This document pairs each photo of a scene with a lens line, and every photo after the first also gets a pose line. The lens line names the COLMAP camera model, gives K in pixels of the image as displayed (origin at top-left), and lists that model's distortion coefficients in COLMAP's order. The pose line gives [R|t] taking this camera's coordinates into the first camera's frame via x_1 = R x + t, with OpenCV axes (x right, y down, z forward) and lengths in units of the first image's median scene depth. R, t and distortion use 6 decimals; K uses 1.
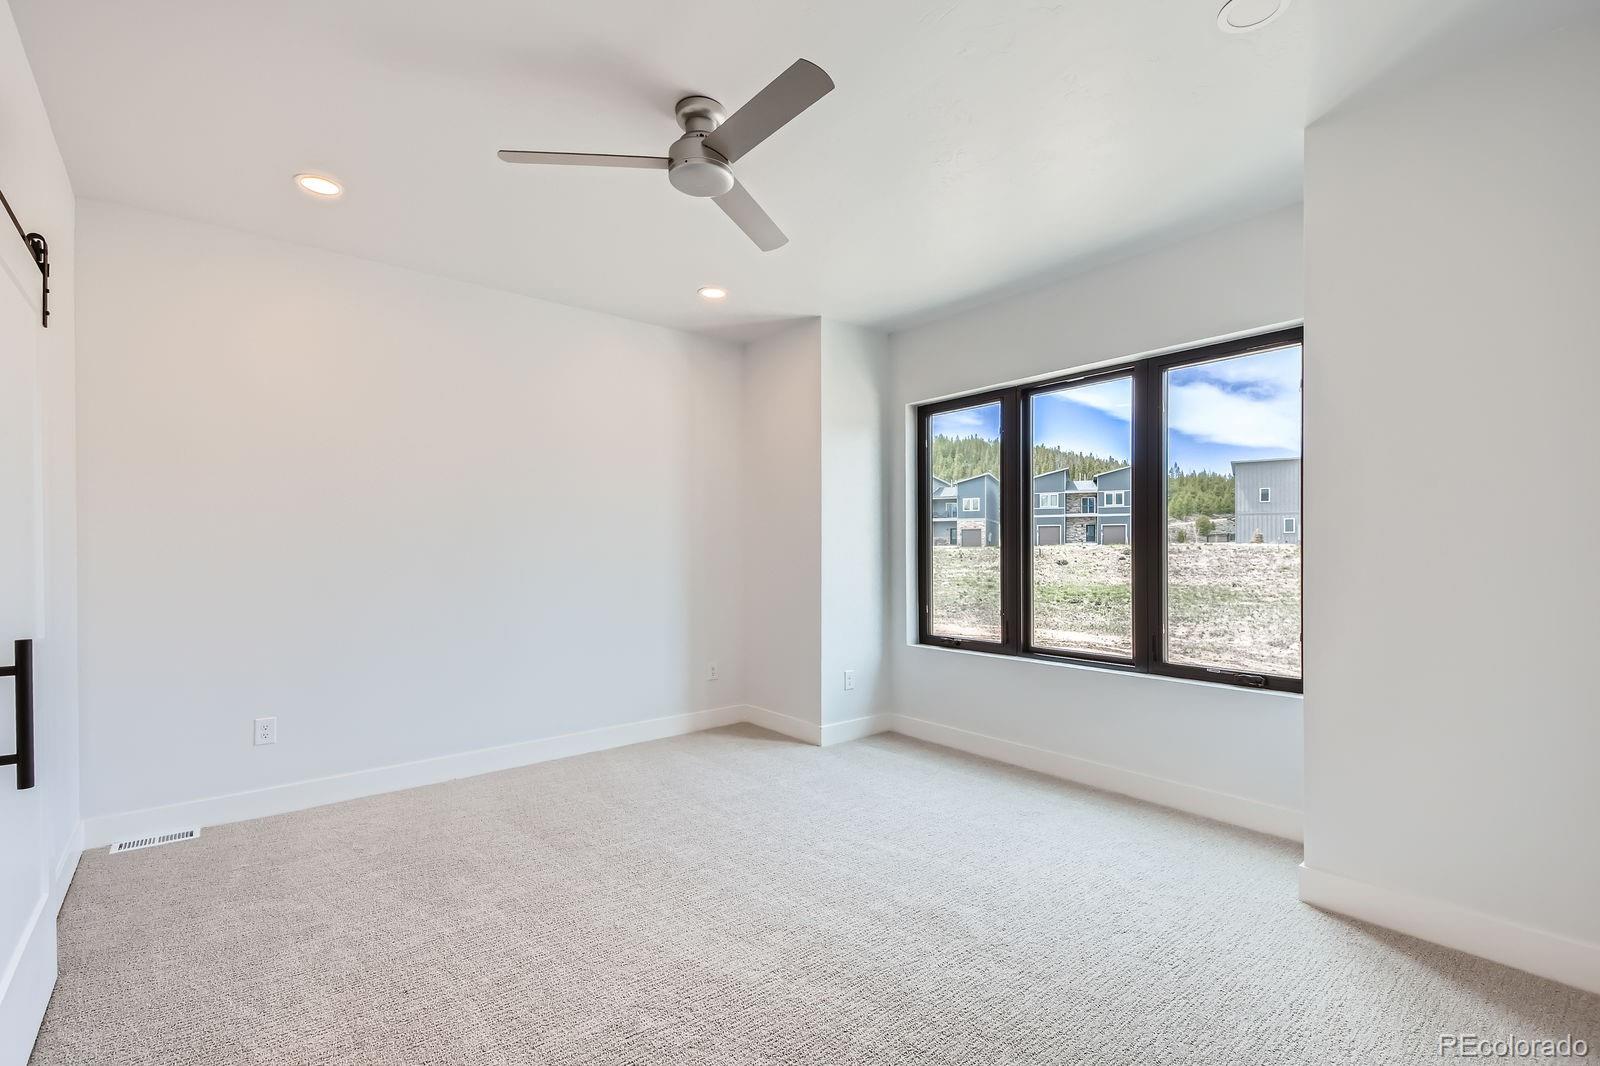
lens RADIAL K [[699.3, 0, 795.0], [0, 699.3, 550.3], [0, 0, 1]] dist [0.034471, -0.017410]
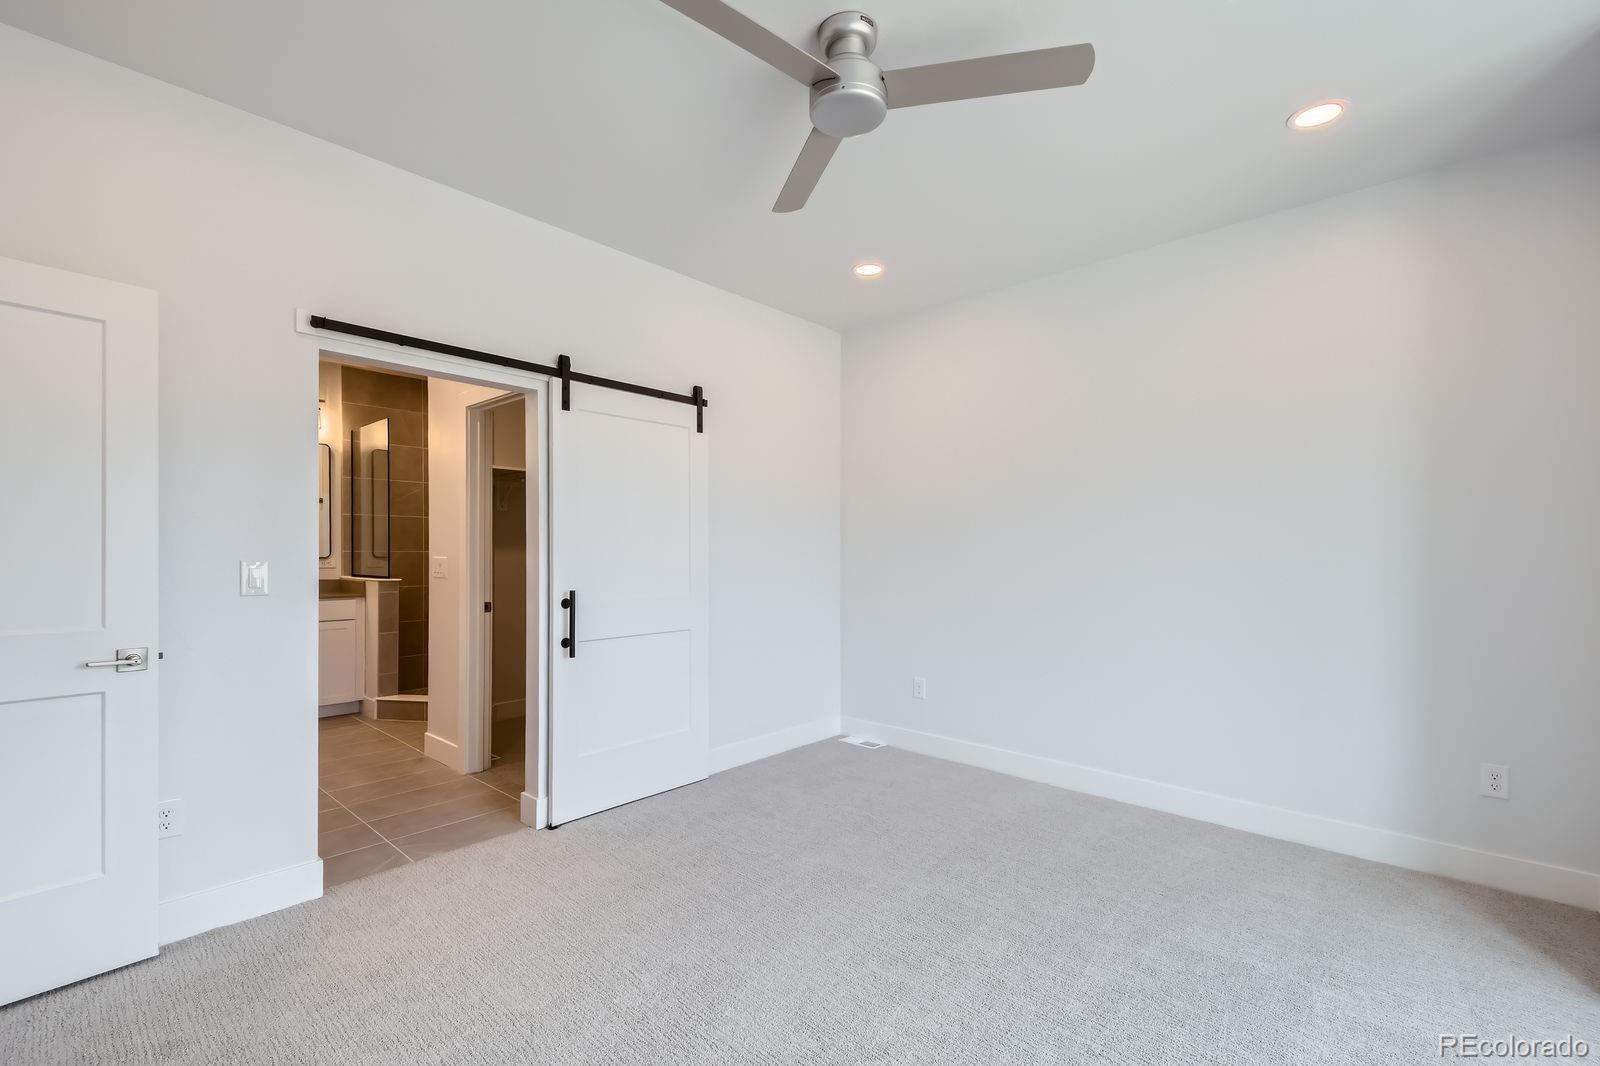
lens RADIAL K [[699.3, 0, 795.0], [0, 699.3, 550.3], [0, 0, 1]] dist [0.034471, -0.017410]
pose [[0.140502, 0.002242, -0.990078, 0.438714], [-0.002601, 0.999995, 0.001895, -0.001917], [0.990077, 0.002308, 0.140507, 0.514692]]
